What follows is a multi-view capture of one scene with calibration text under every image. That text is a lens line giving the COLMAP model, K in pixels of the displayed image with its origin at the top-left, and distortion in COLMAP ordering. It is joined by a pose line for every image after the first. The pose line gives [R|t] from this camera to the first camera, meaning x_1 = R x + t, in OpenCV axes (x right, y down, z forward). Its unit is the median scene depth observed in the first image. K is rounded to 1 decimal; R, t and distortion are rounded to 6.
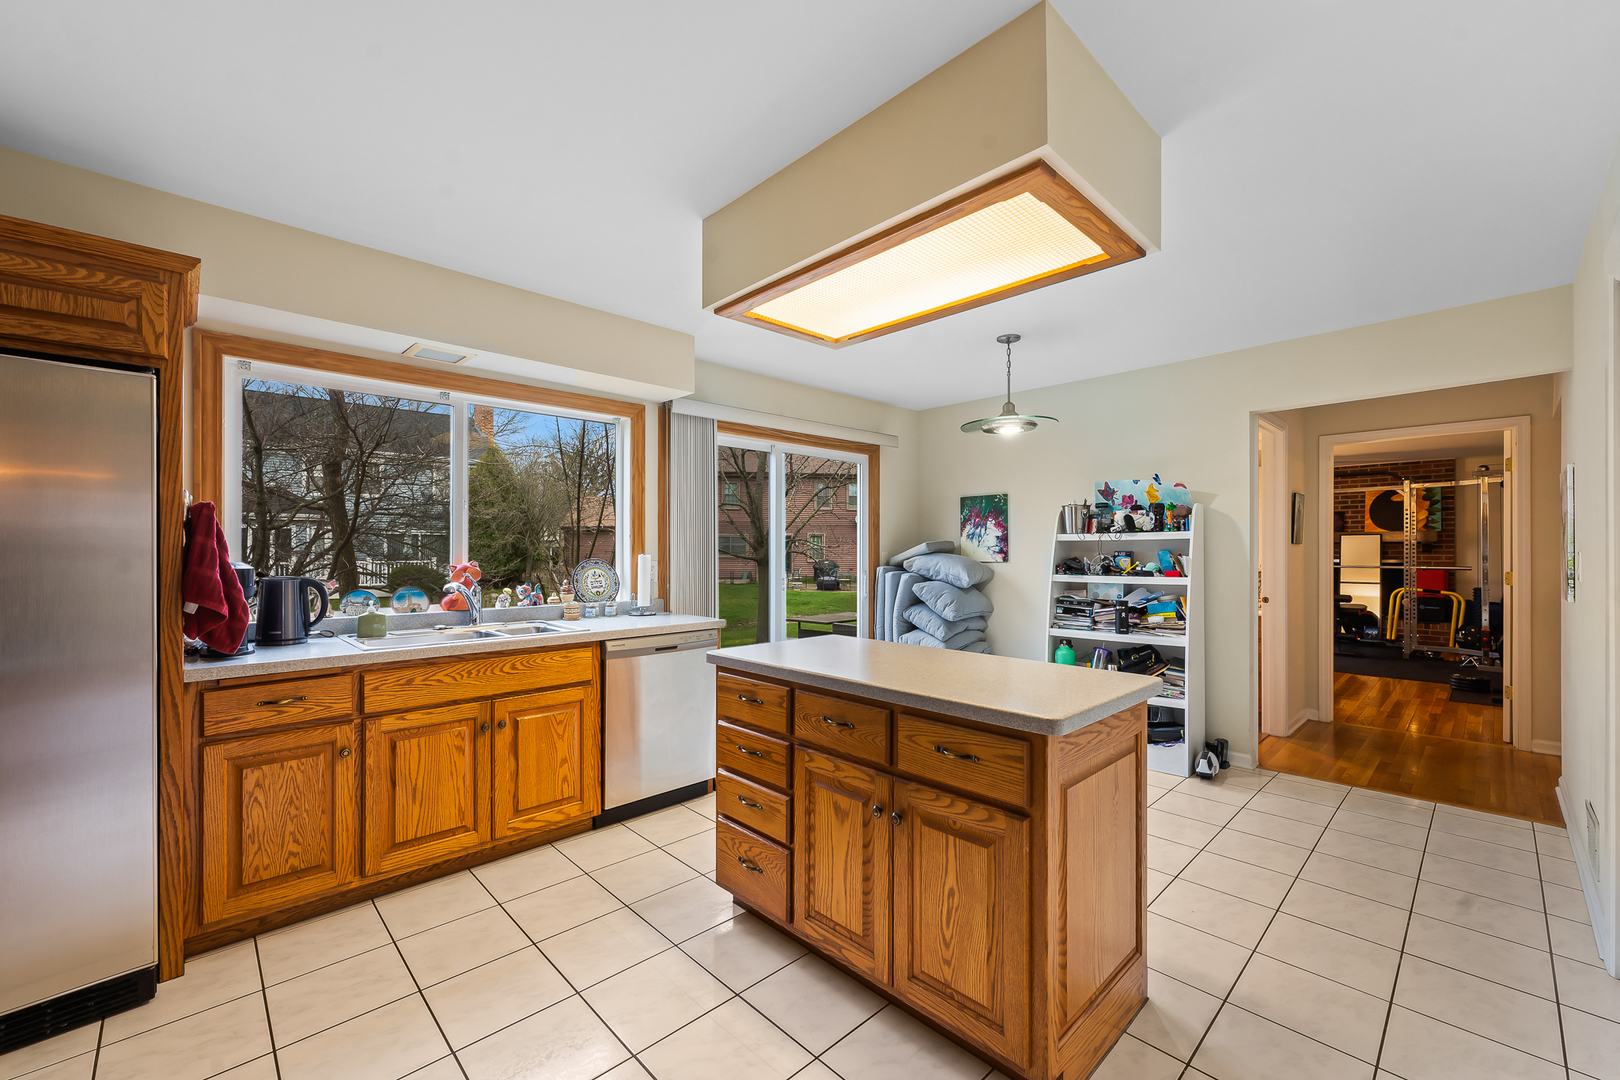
lens RADIAL K [[660.5, 0, 811.3], [0, 660.5, 547.1], [0, 0, 1]] dist [0.004884, 0.000290]
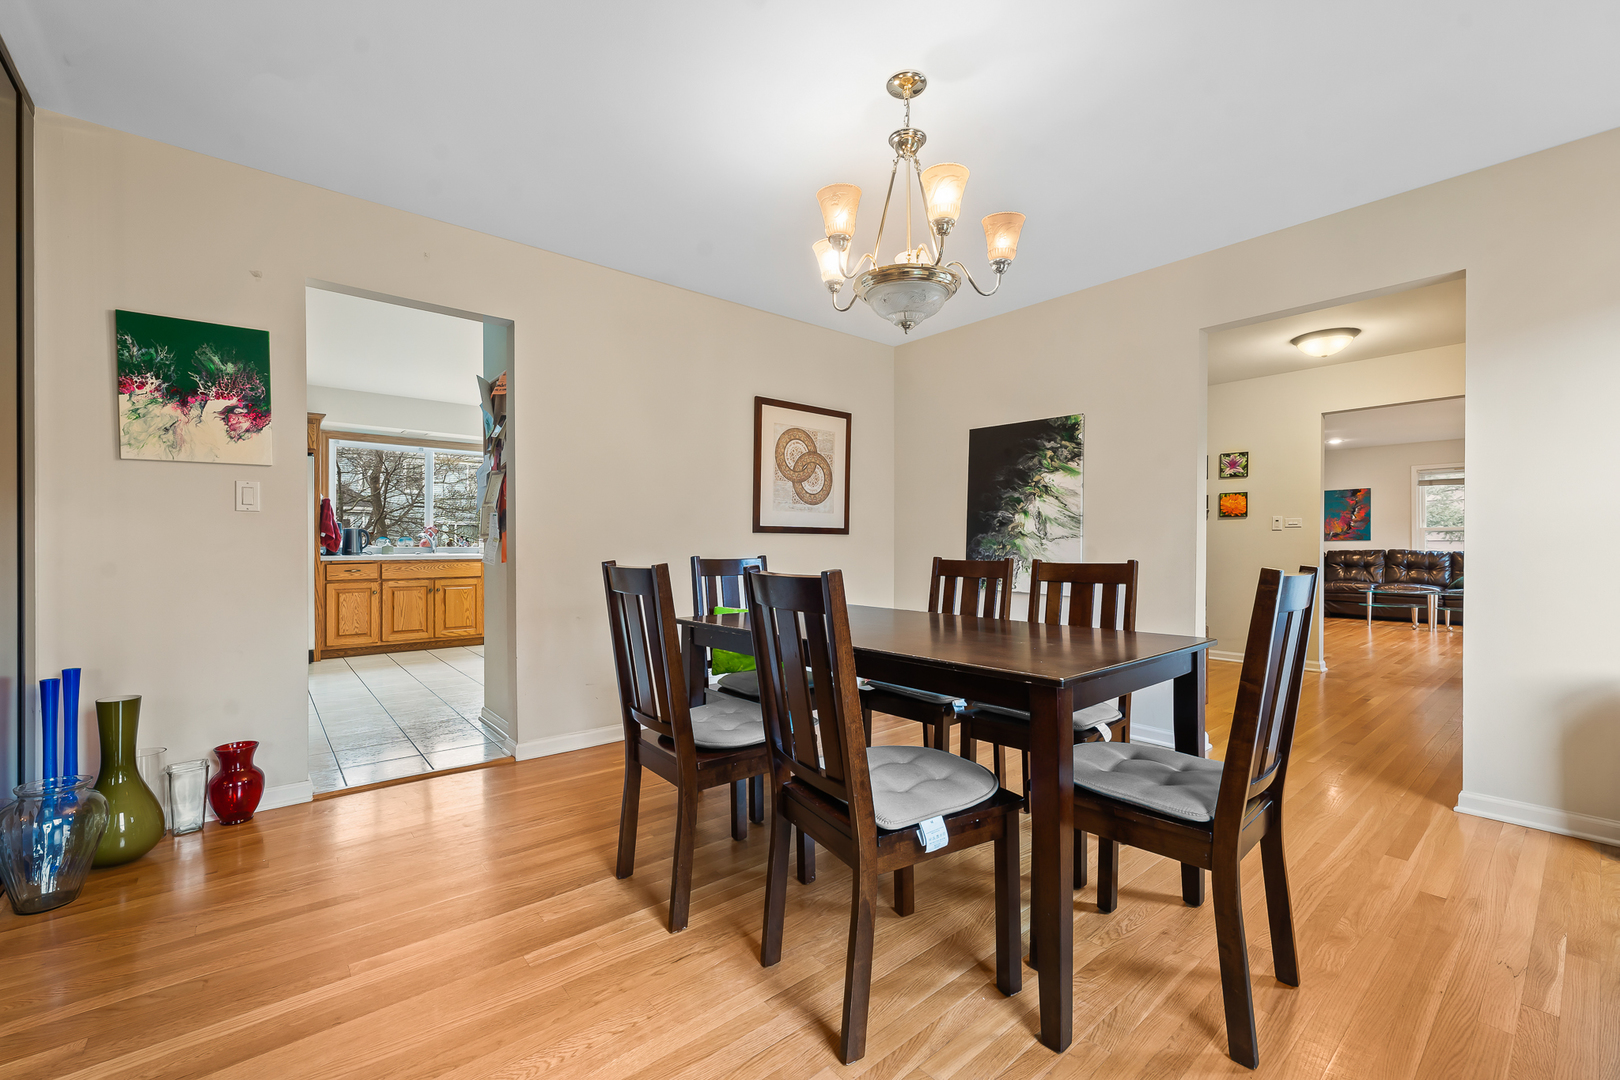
lens RADIAL K [[660.5, 0, 809.9], [0, 660.5, 541.1], [0, 0, 1]] dist [0.004884, 0.000290]
pose [[0.998395, 0.005504, -0.056372, 1.048953], [-0.005584, 0.999984, -0.001263, 0.085576], [0.056364, 0.001576, 0.998409, -1.373394]]
